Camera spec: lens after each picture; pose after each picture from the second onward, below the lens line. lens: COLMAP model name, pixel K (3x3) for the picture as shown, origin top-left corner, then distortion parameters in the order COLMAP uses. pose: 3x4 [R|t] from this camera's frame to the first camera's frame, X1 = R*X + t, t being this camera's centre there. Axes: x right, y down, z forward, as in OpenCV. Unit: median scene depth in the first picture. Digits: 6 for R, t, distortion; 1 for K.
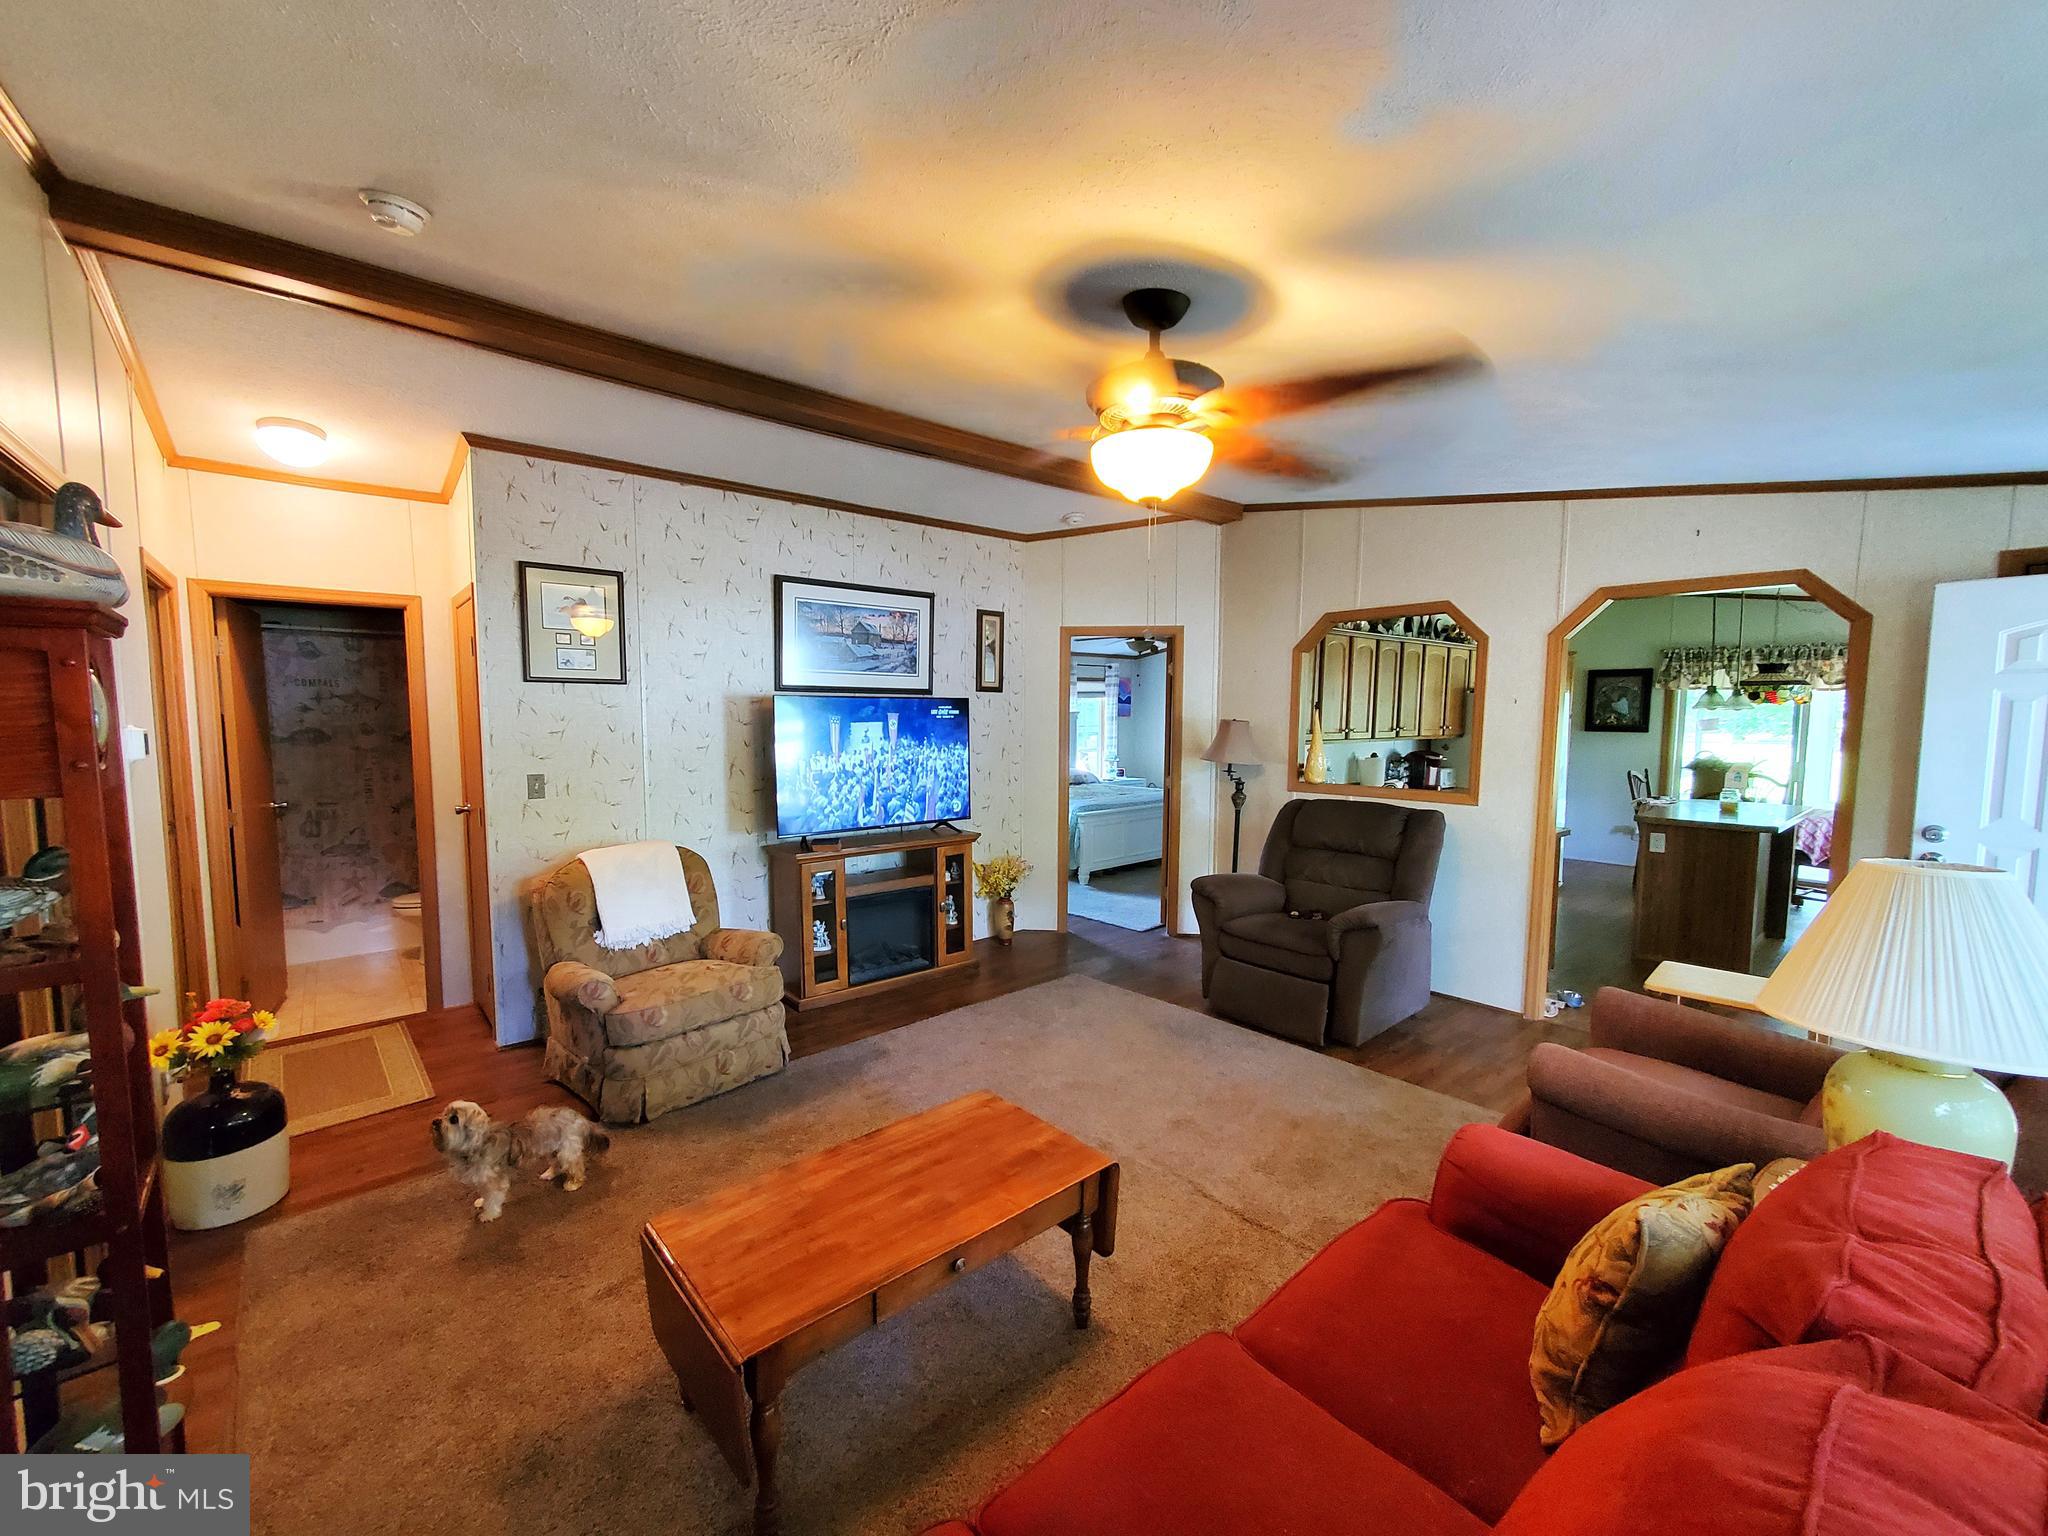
lens RADIAL K [[809.0, 0, 985.1], [0, 809.0, 781.1], [0, 0, 1]] dist [0.000222, 0.000554]
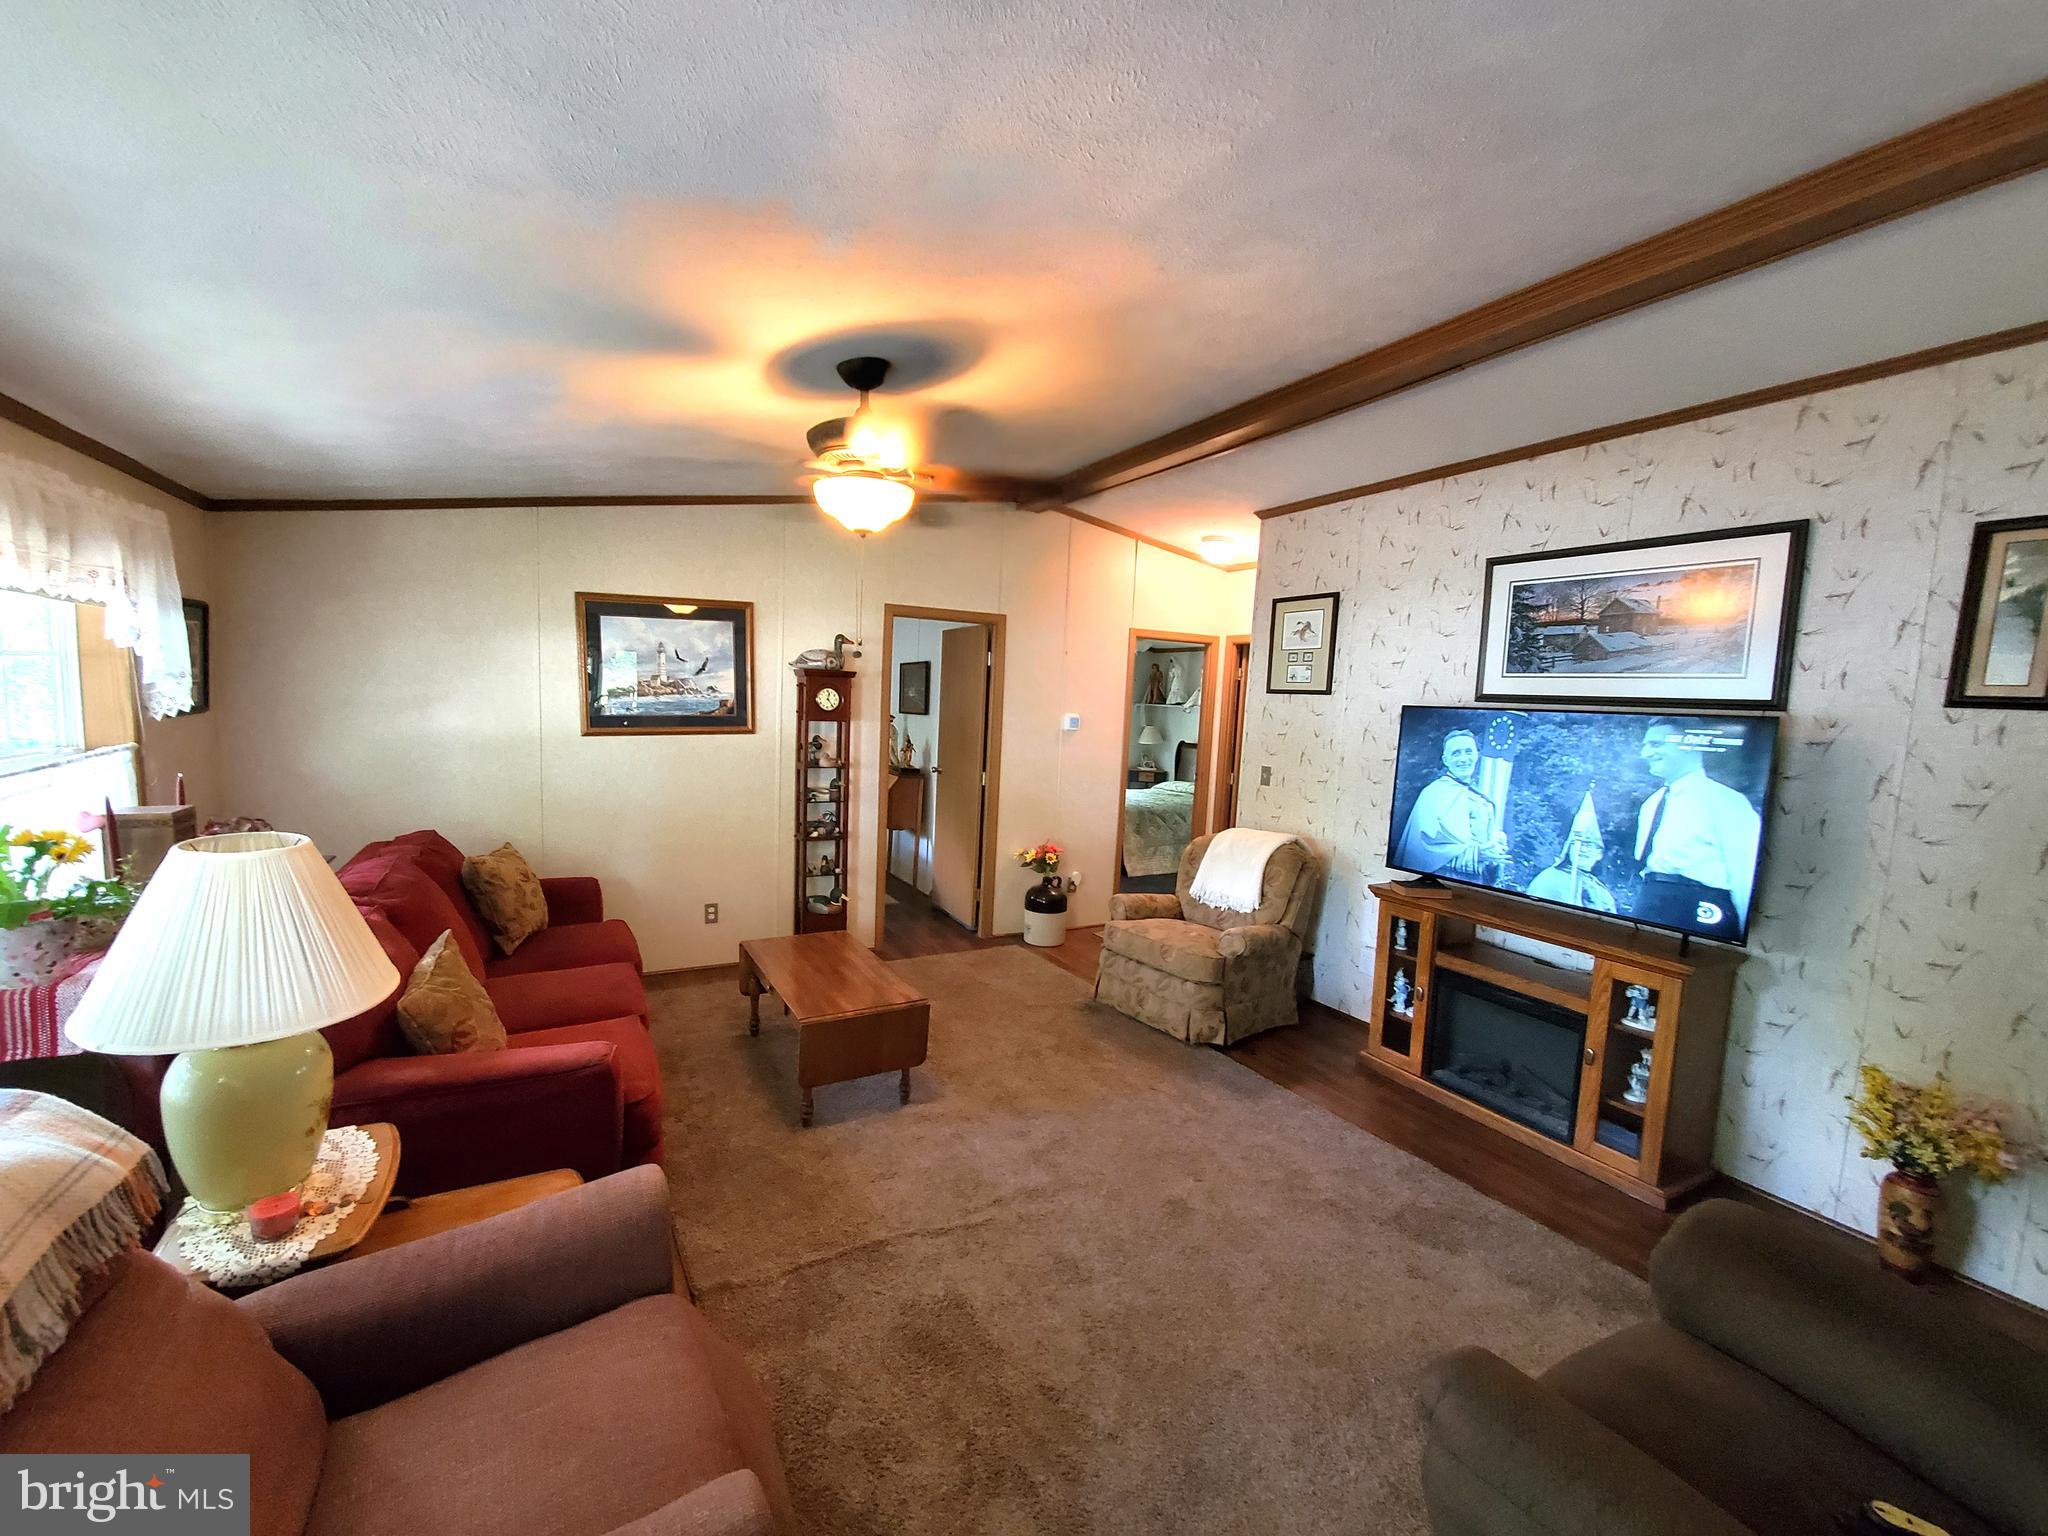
lens RADIAL K [[809.0, 0, 985.1], [0, 809.0, 781.1], [0, 0, 1]] dist [0.000222, 0.000554]
pose [[-0.205390, 0.090042, -0.974529, 0.733140], [-0.127841, 0.984758, 0.117931, -0.074526], [0.970294, 0.148807, -0.190749, 0.779538]]
